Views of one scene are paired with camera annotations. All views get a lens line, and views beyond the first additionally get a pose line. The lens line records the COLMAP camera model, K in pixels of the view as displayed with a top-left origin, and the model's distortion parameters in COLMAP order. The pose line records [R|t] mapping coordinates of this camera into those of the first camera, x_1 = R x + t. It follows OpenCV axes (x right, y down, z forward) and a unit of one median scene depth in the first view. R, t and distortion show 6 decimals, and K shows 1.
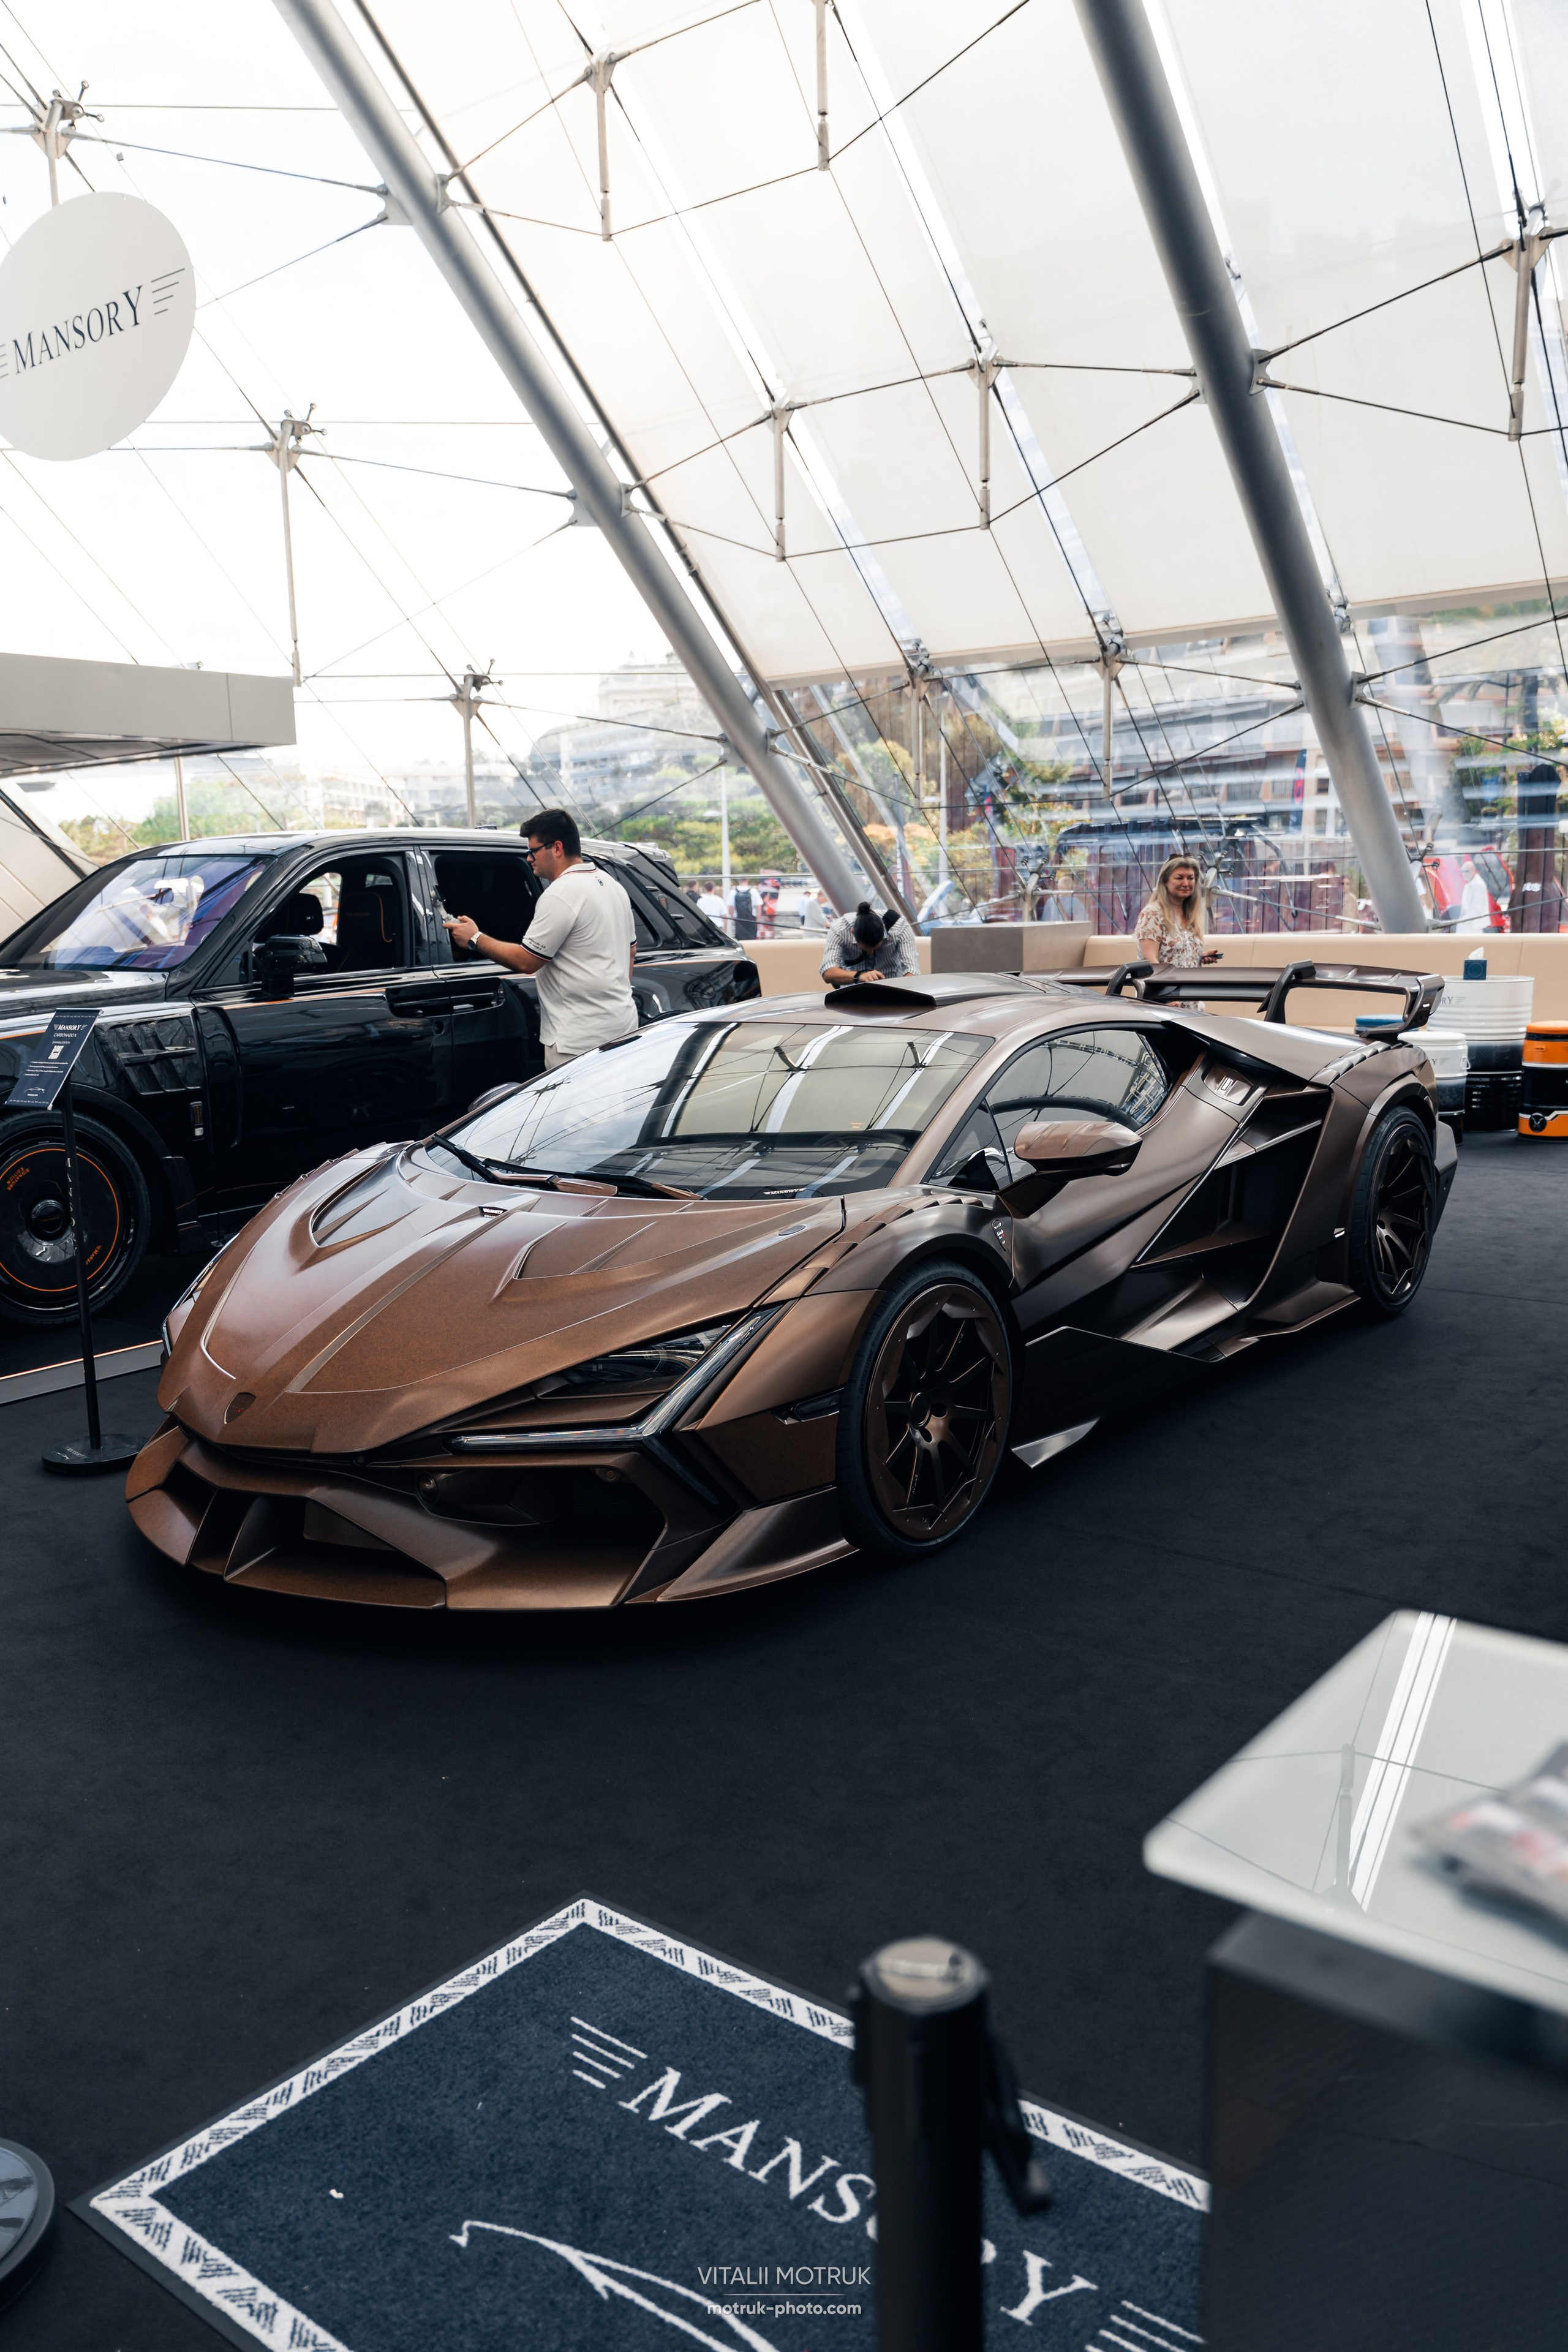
lens RADIAL K [[1793.1, 0, 787.7], [0, 1793.1, 1239.8], [0, 0, 1]] dist [-0.006018, -0.013260]
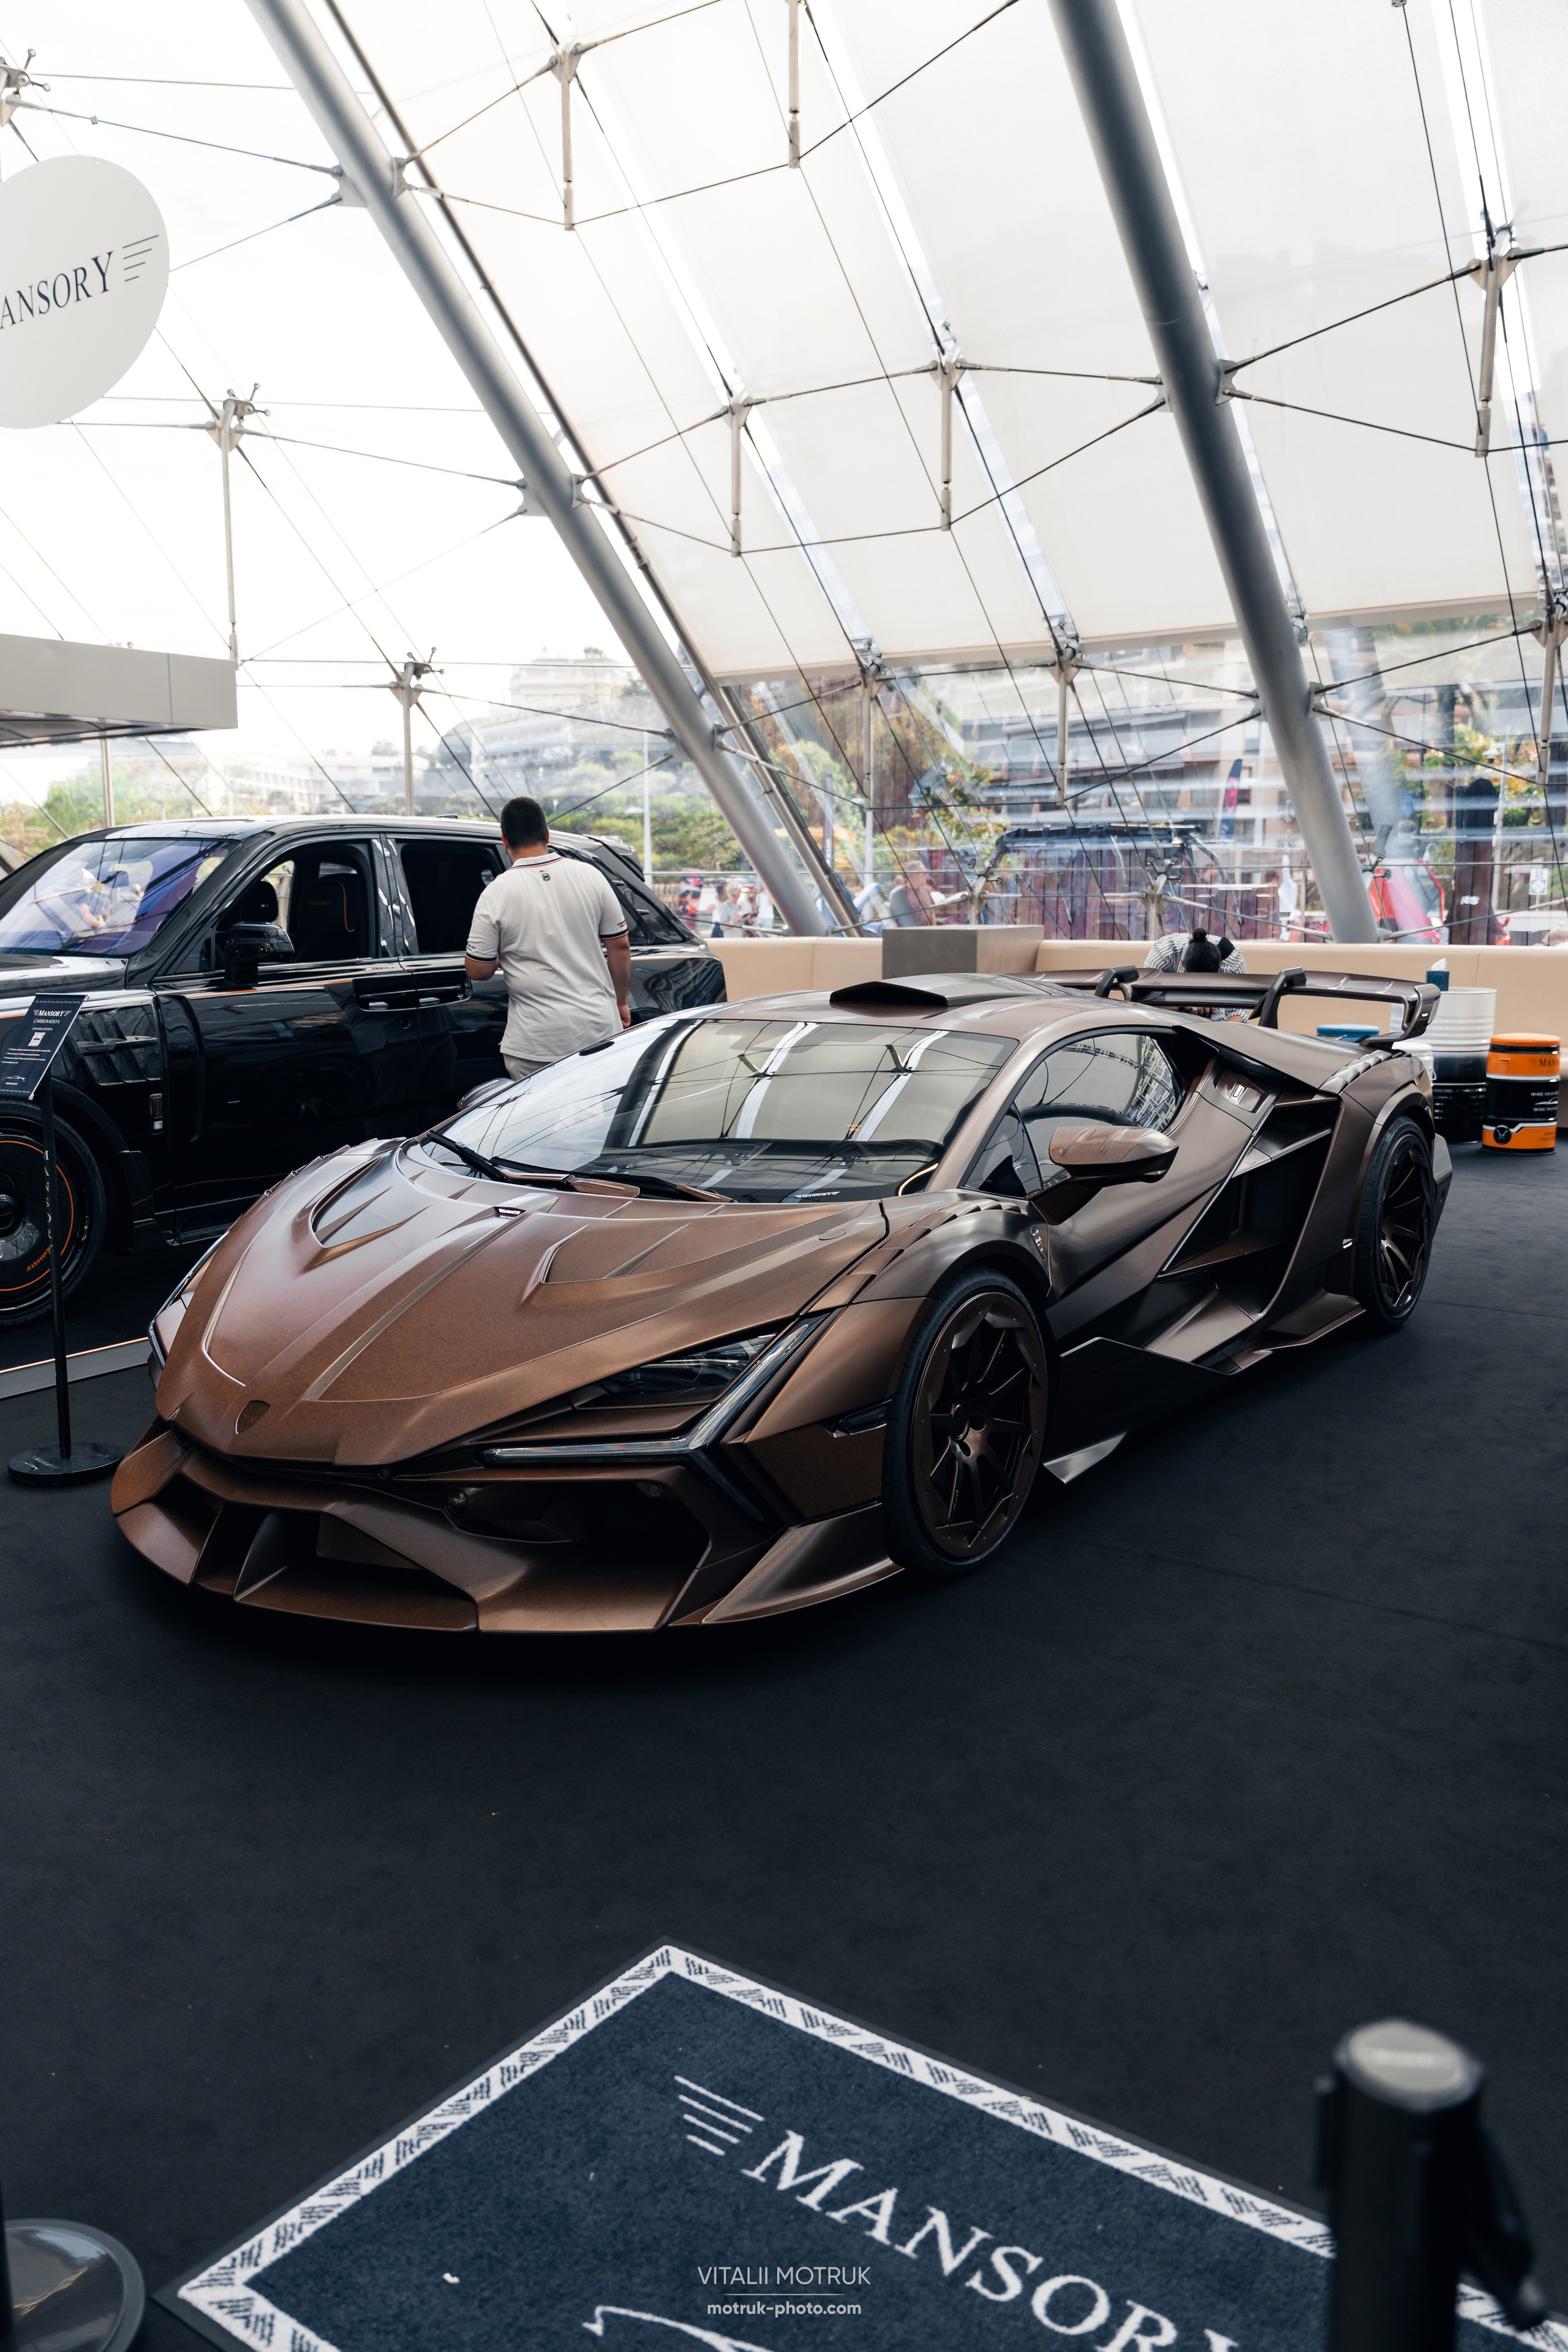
lens RADIAL K [[1831.2, 0, 784.0], [0, 1831.2, 1176.0], [0, 0, 1]] dist [-0.002170, -0.011101]
pose [[0.998824, 0.012511, 0.046835, -0.048743], [-0.010731, 0.999218, -0.038066, 0.000510], [-0.047275, 0.037519, 0.998177, 0.012015]]
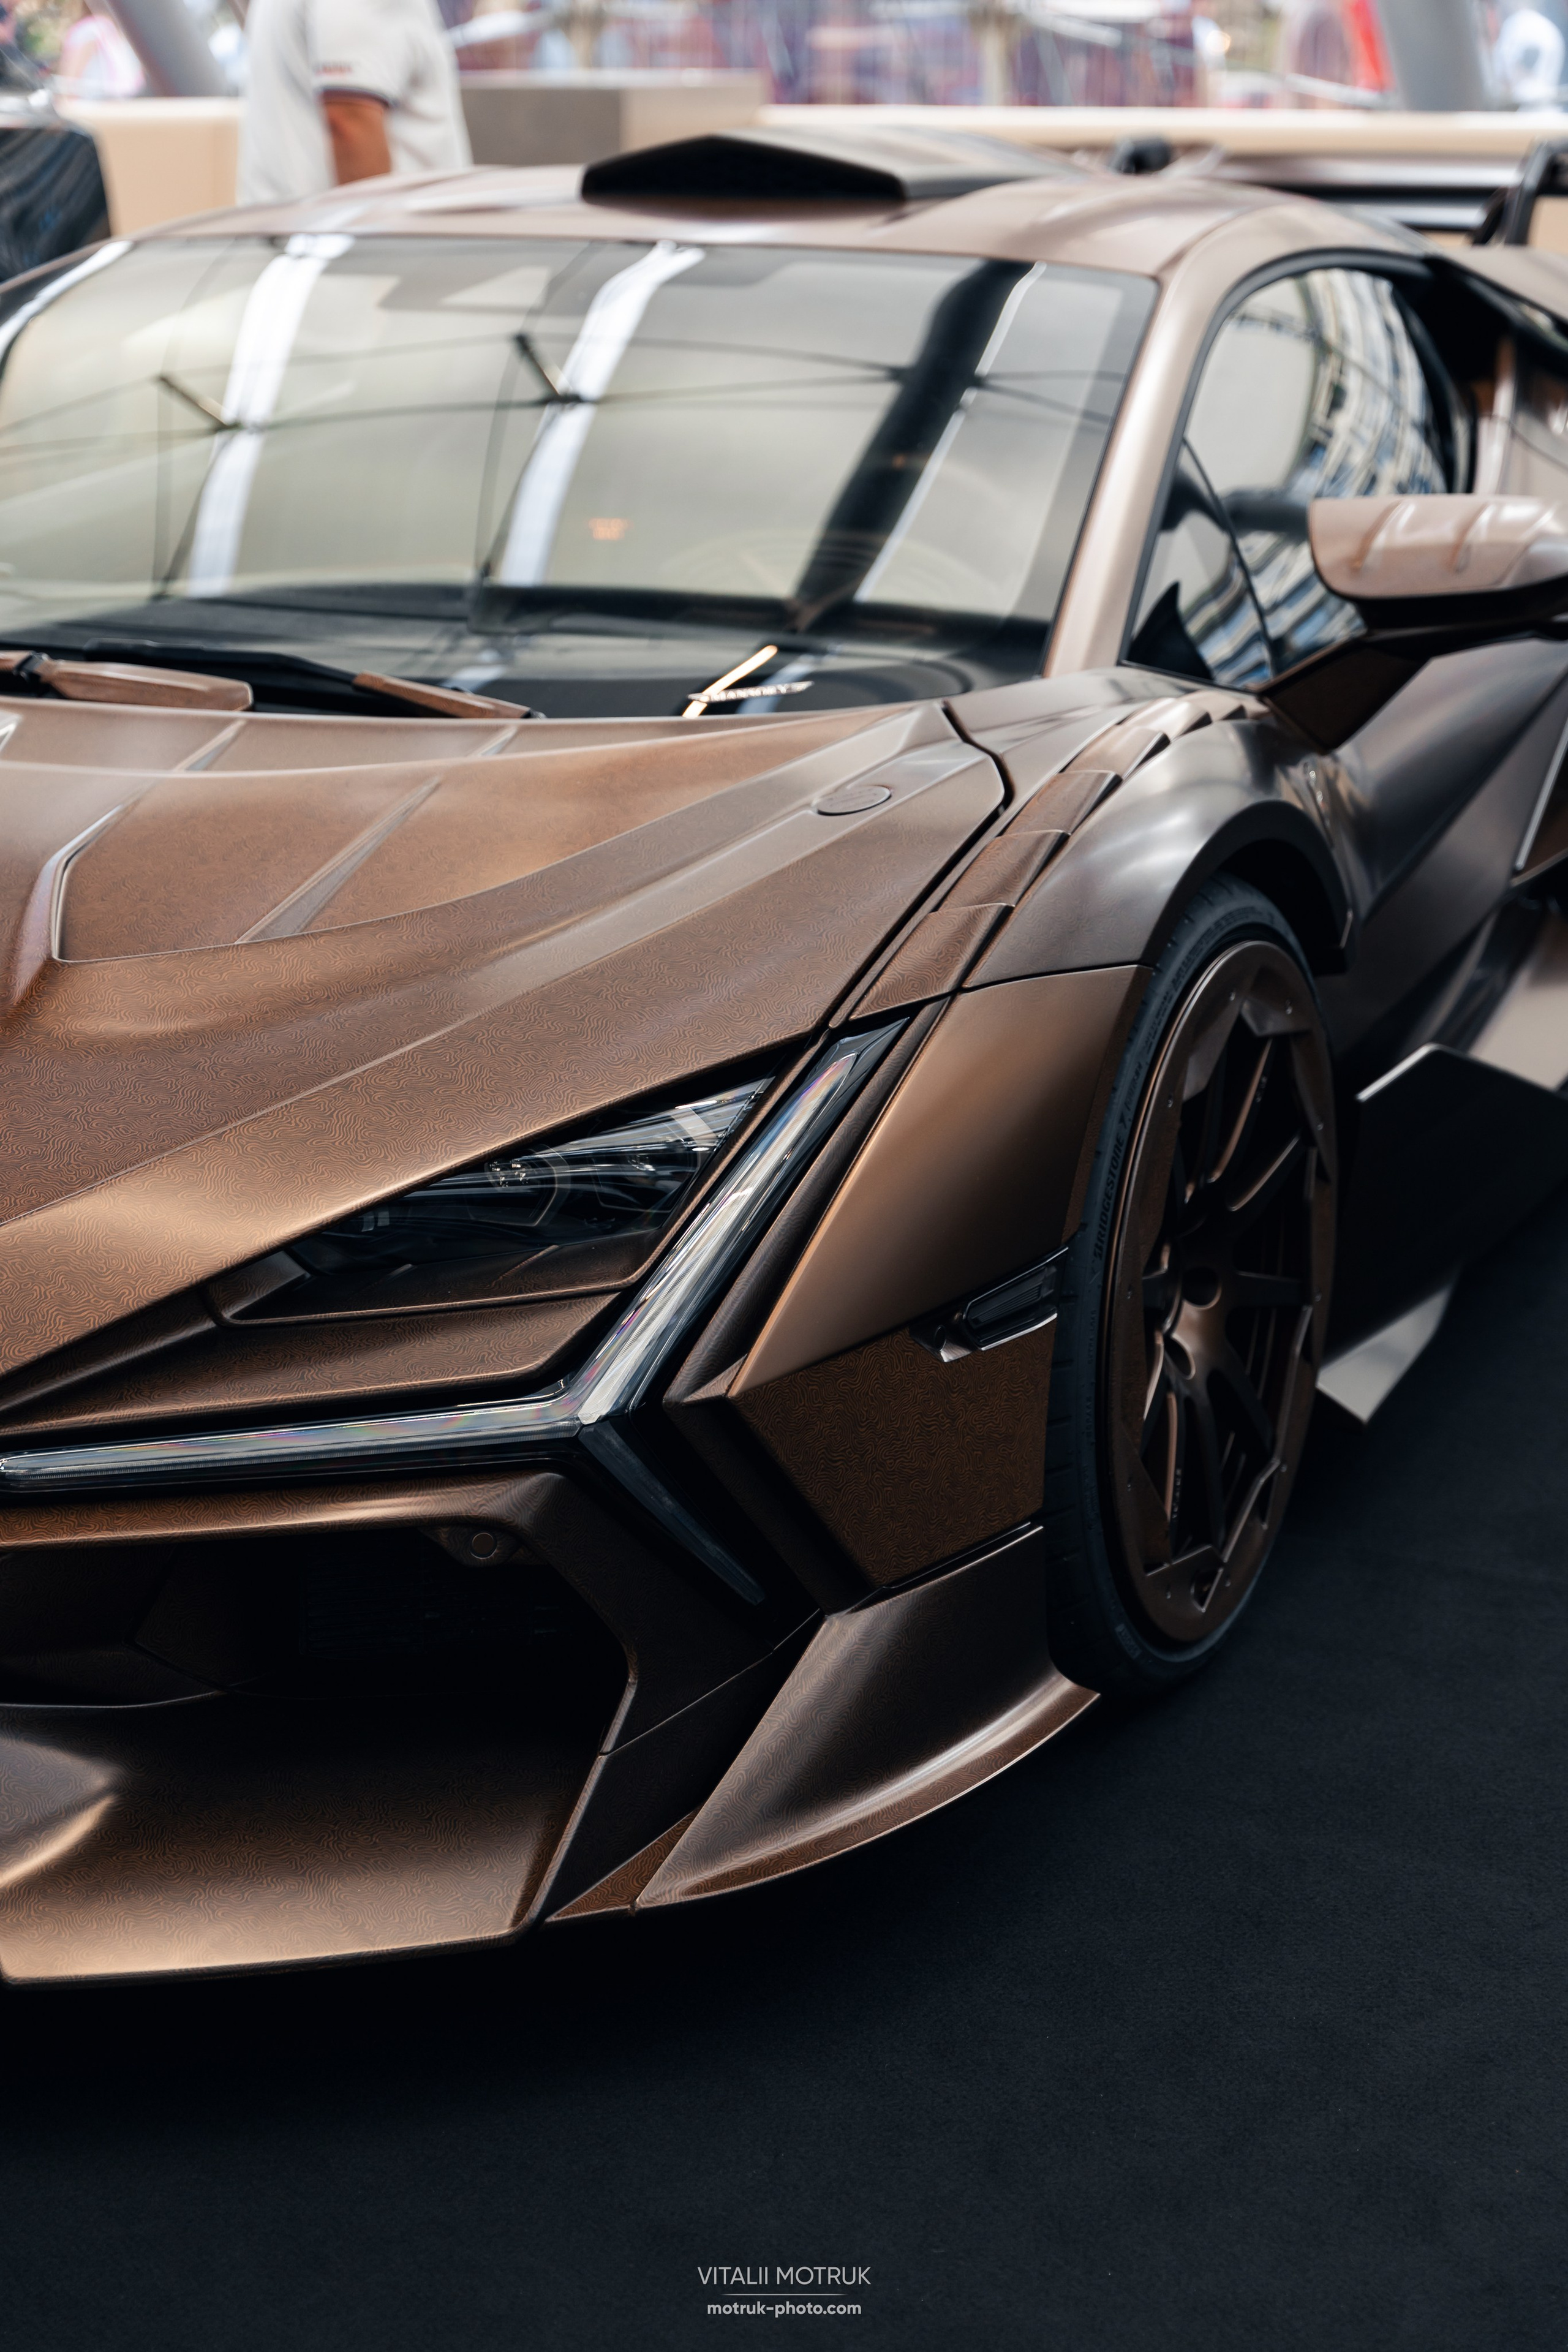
lens RADIAL K [[3905.7, 0, 784.0], [0, 3905.7, 1176.0], [0, 0, 1]] dist [-0.011343, 0.013769]
pose [[0.971339, -0.040372, 0.234244, -0.133084], [0.019489, 0.995679, 0.090792, -0.001187], [-0.236898, -0.083624, 0.967929, 0.181418]]
